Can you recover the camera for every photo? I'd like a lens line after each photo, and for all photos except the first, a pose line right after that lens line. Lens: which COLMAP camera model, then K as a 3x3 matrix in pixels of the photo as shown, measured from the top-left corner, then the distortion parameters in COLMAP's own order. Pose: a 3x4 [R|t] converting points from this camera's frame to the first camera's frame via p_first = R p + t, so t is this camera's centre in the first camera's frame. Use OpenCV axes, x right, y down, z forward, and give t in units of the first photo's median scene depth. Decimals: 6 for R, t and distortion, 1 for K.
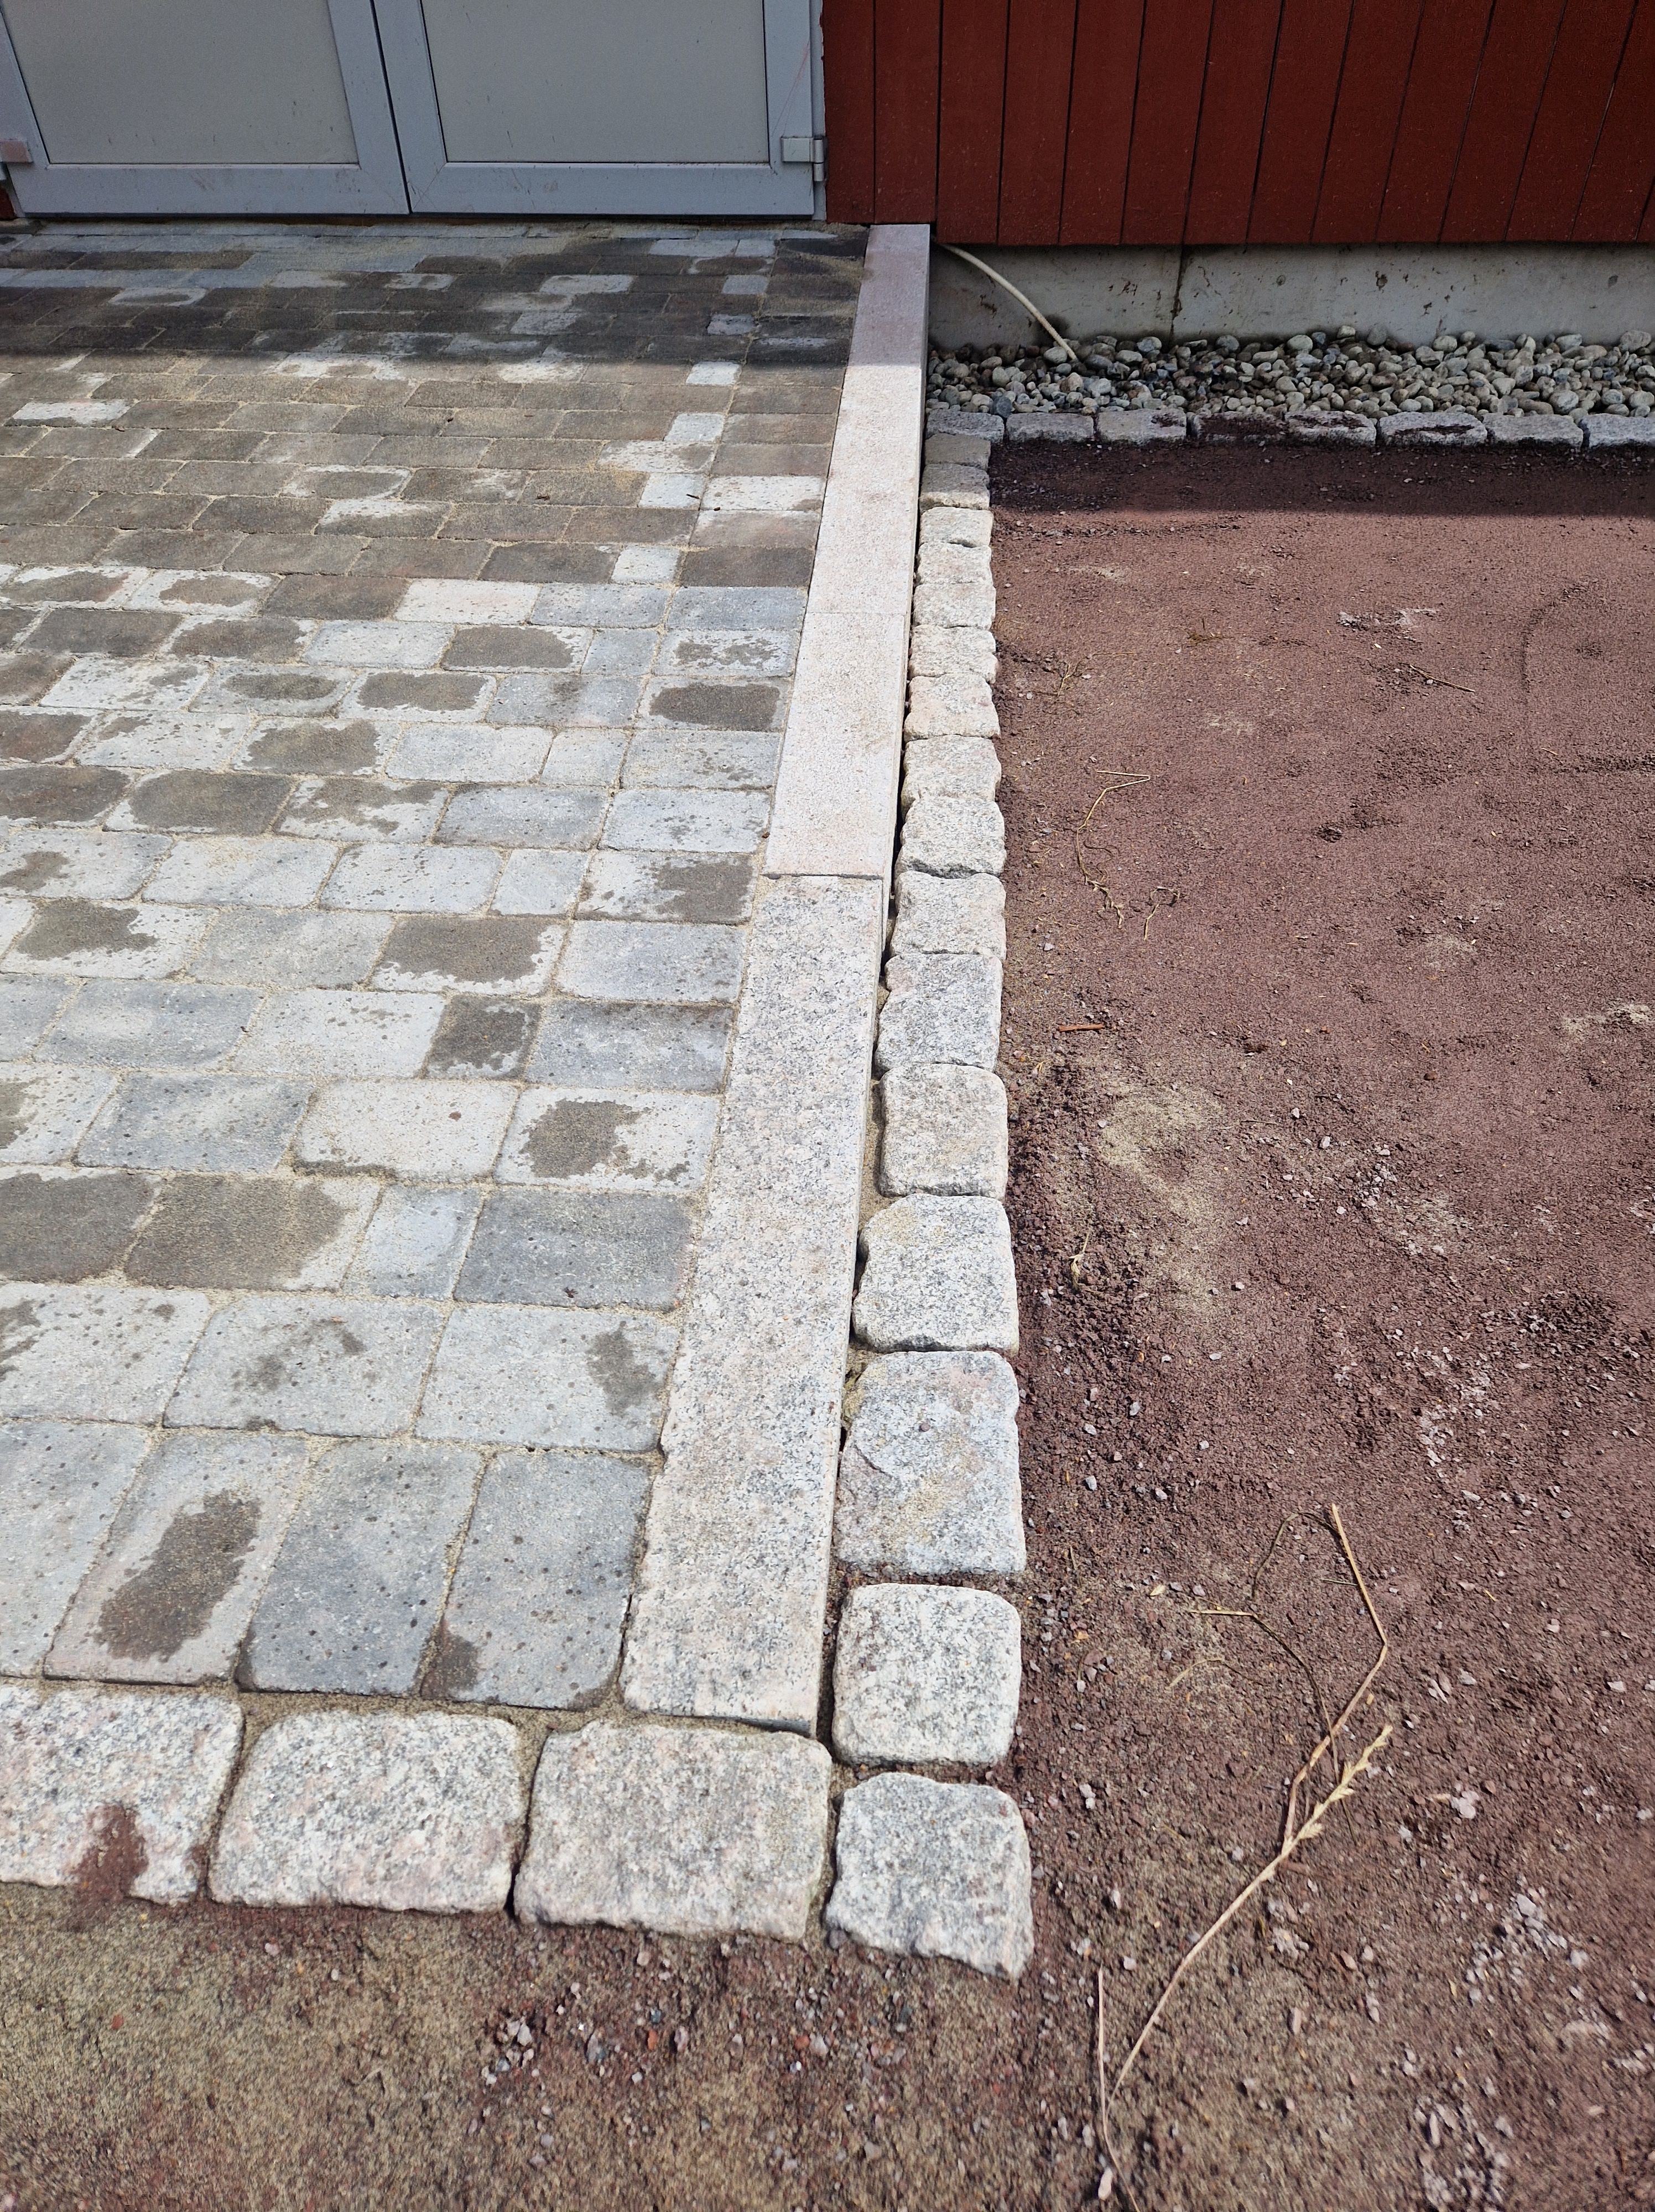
lens RADIAL K [[1447.2, 0, 827.5], [0, 1447.2, 1106.0], [0, 0, 1]] dist [0.077407, -0.059892]
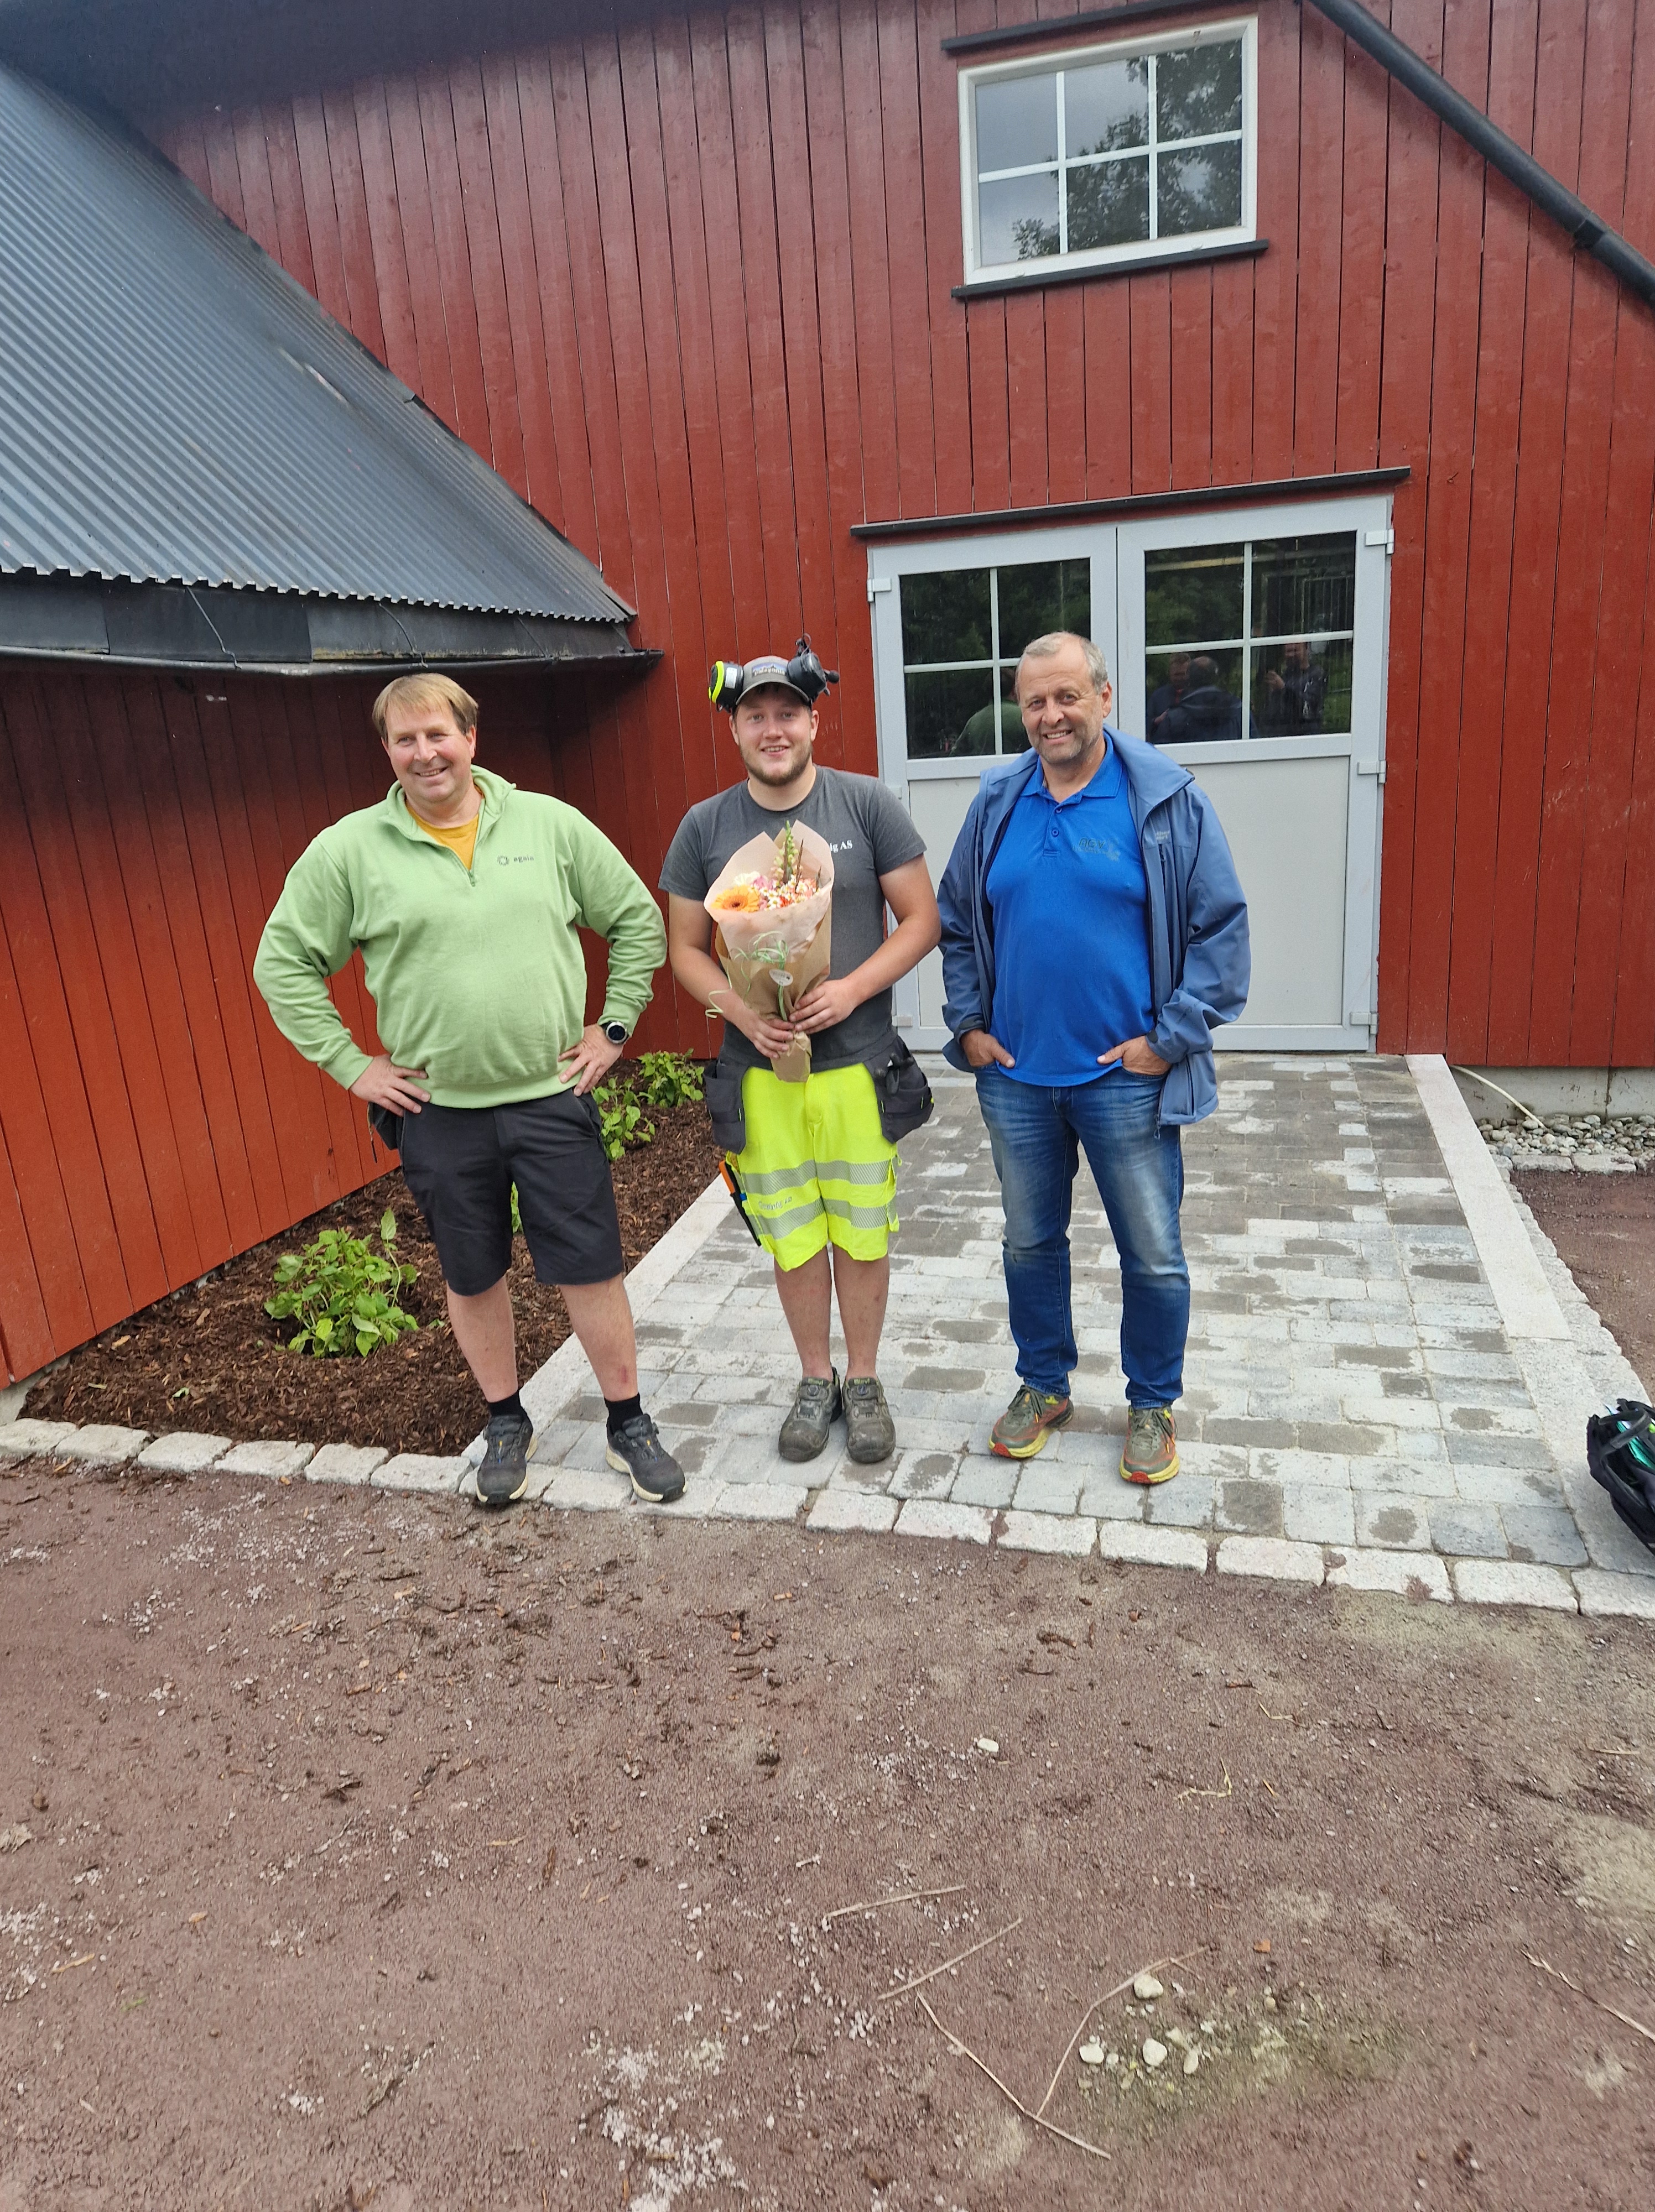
lens RADIAL K [[1522.3, 0, 827.5], [0, 1522.3, 1106.0], [0, 0, 1]] dist [0.086688, -0.073396]
pose [[0.982504, 0.008843, -0.186030, -0.636341], [-0.094634, 0.884013, -0.457783, 0.699134], [0.160405, 0.467378, 0.869384, -1.319730]]
